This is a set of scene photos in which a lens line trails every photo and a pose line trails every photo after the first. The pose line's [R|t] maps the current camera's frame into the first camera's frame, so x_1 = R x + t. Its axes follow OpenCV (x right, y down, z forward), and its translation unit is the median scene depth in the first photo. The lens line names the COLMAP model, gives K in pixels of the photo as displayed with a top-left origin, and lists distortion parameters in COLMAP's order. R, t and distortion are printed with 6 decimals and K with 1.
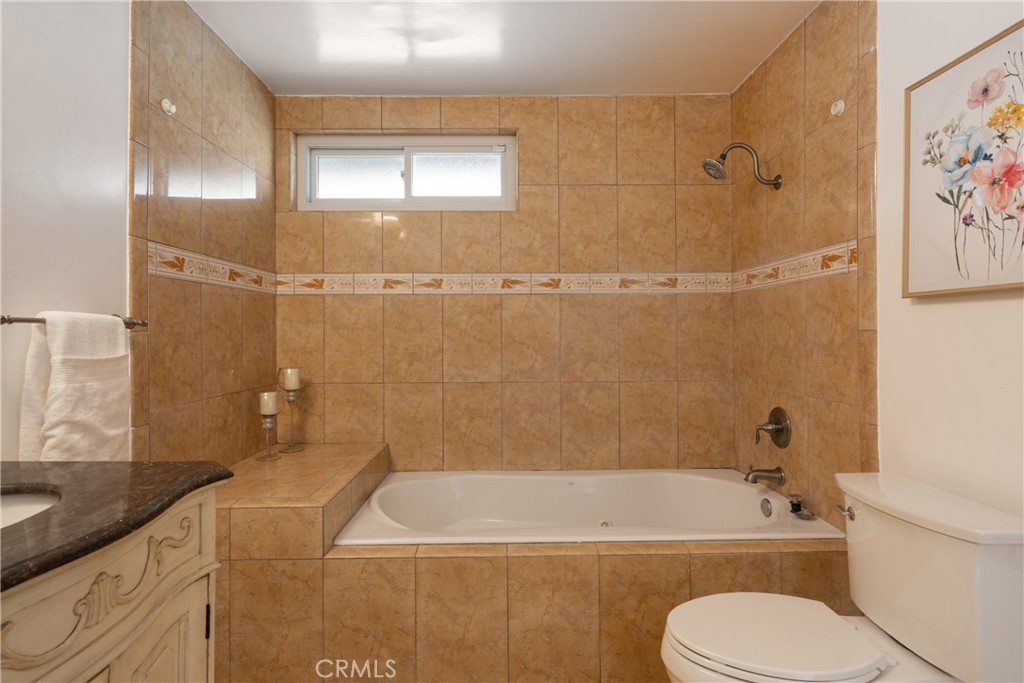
lens RADIAL K [[522.9, 0, 511.4], [0, 522.9, 331.4], [0, 0, 1]] dist [0.000573, 0.002553]
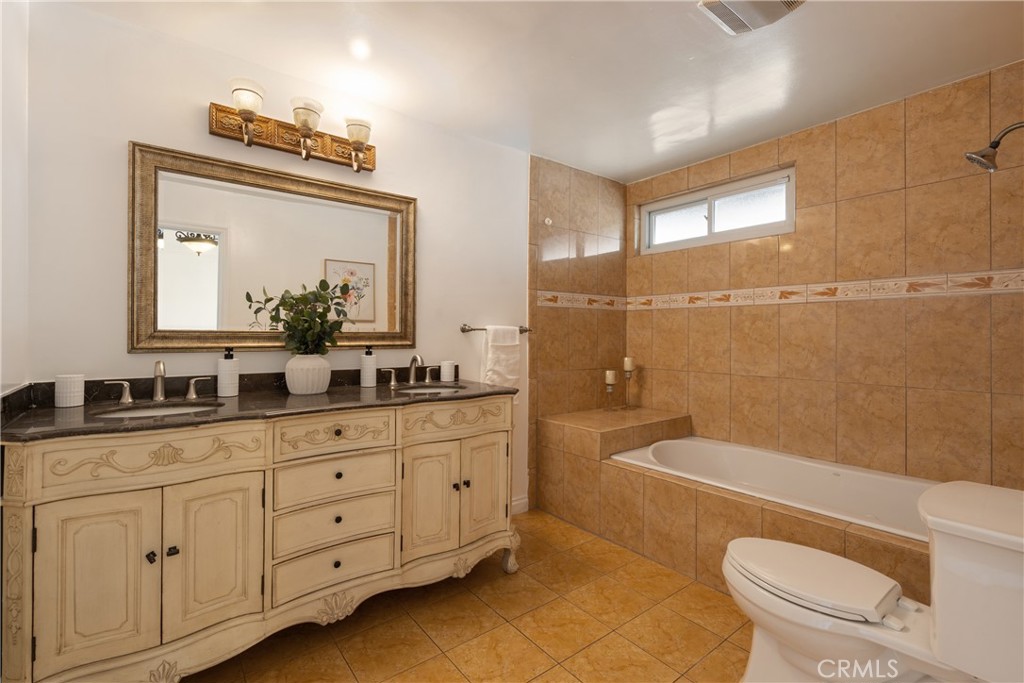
lens RADIAL K [[468.3, 0, 513.6], [0, 468.3, 337.1], [0, 0, 1]] dist [-0.000935, 0.000347]
pose [[0.606370, 0.012182, -0.795089, 0.464290], [-0.005088, 0.999922, 0.011441, -0.004711], [0.795166, -0.002892, 0.606384, -0.128856]]
